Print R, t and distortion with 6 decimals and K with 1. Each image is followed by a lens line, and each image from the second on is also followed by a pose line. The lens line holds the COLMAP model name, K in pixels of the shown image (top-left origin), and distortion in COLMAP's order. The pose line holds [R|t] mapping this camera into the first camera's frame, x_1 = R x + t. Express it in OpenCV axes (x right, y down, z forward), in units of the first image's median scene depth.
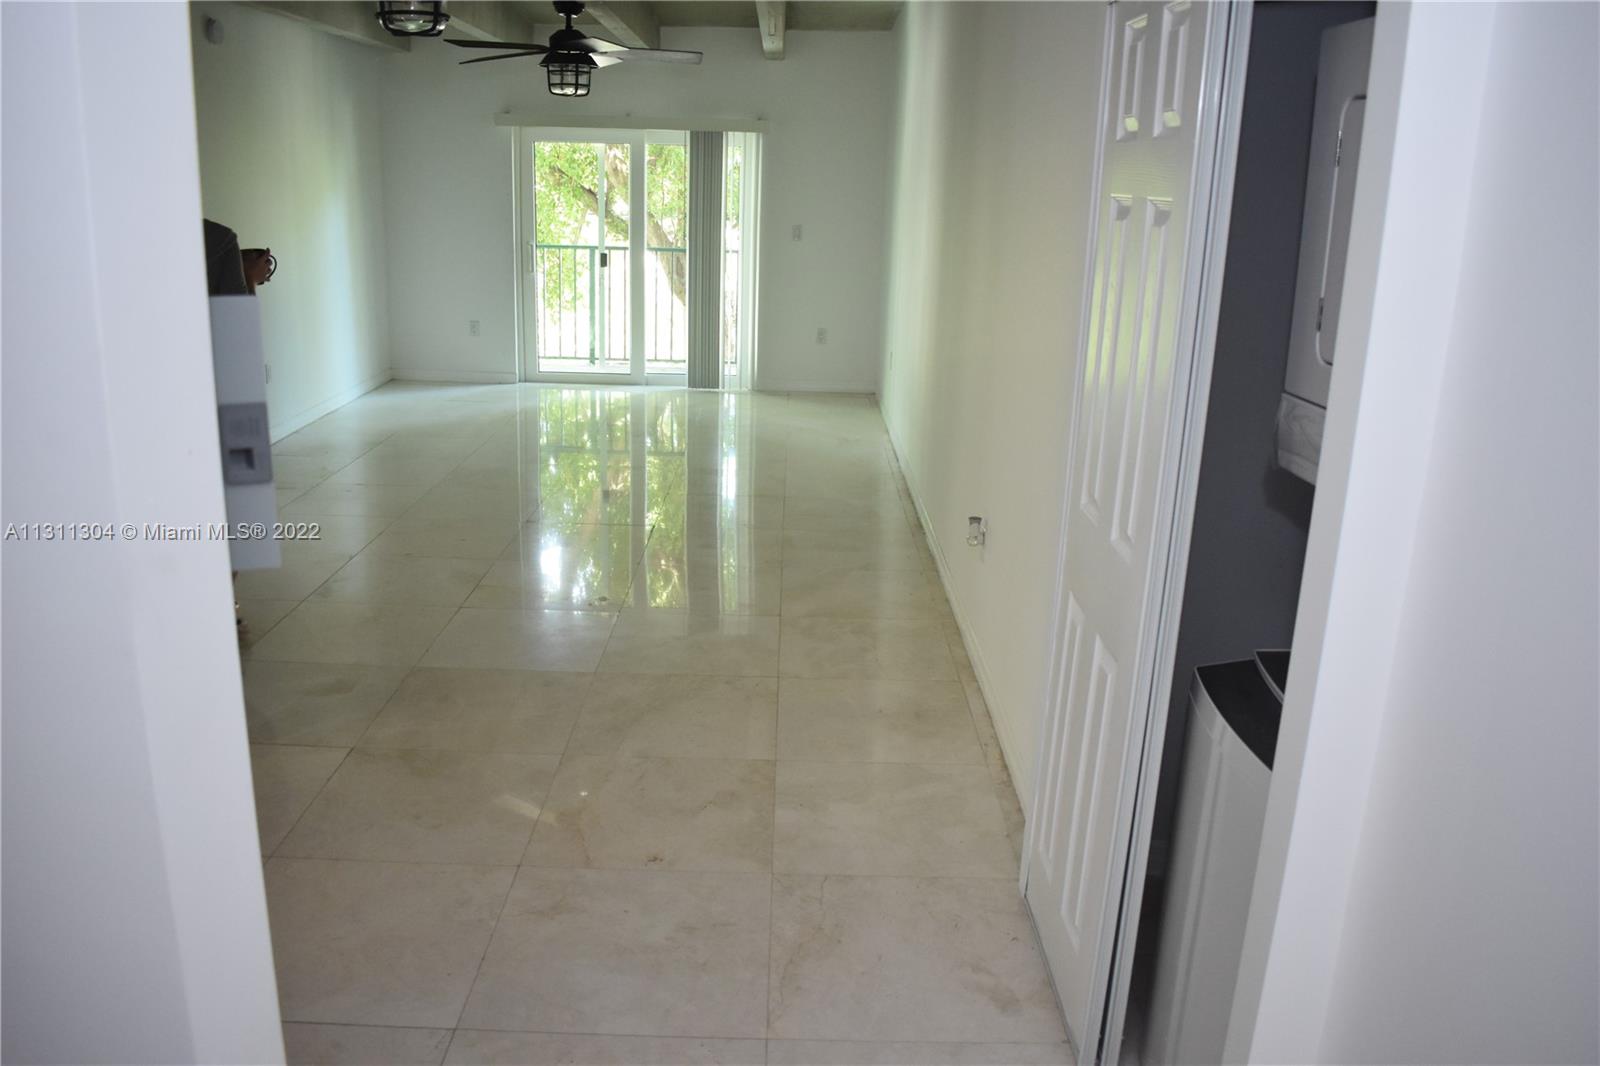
lens RADIAL K [[1268.0, 0, 800.0], [0, 1268.0, 533.0], [0, 0, 1]] dist [-0.101935, 0.047866]
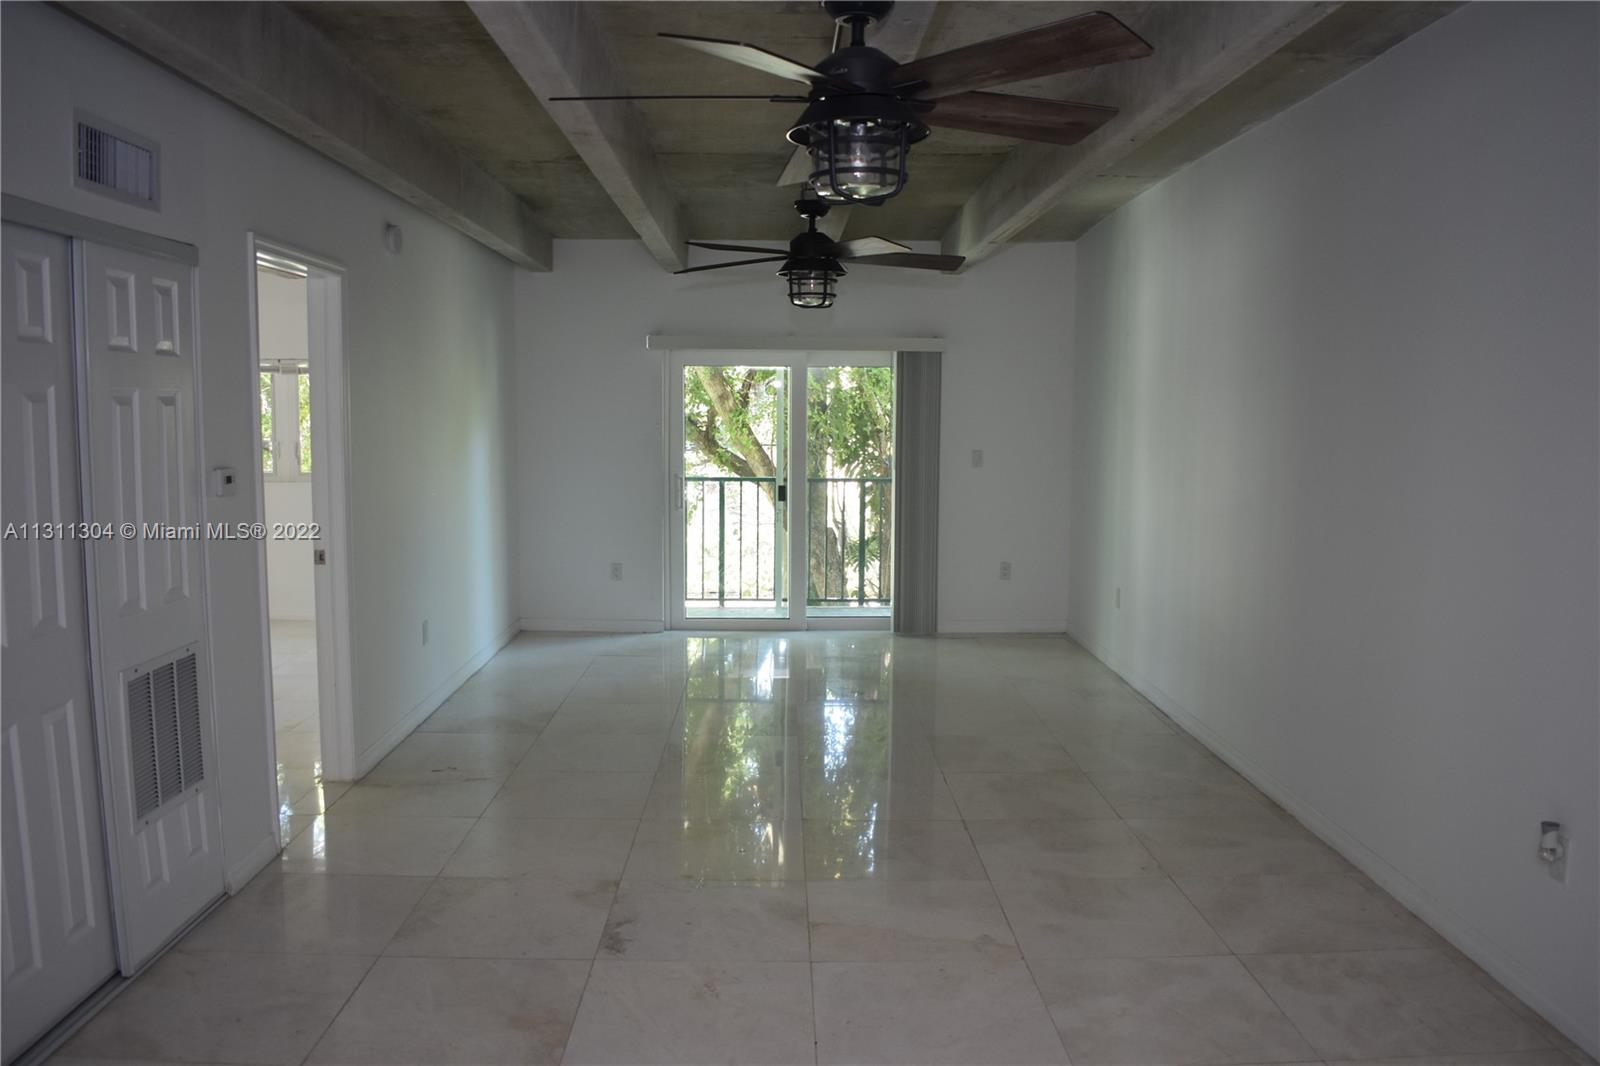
lens RADIAL K [[1268.0, 0, 800.0], [0, 1268.0, 533.0], [0, 0, 1]] dist [-0.101935, 0.047866]
pose [[0.999556, -0.028596, 0.008419, -0.162674], [0.029625, 0.984298, -0.174014, -0.036199], [-0.003311, 0.174186, 0.984707, 0.135070]]
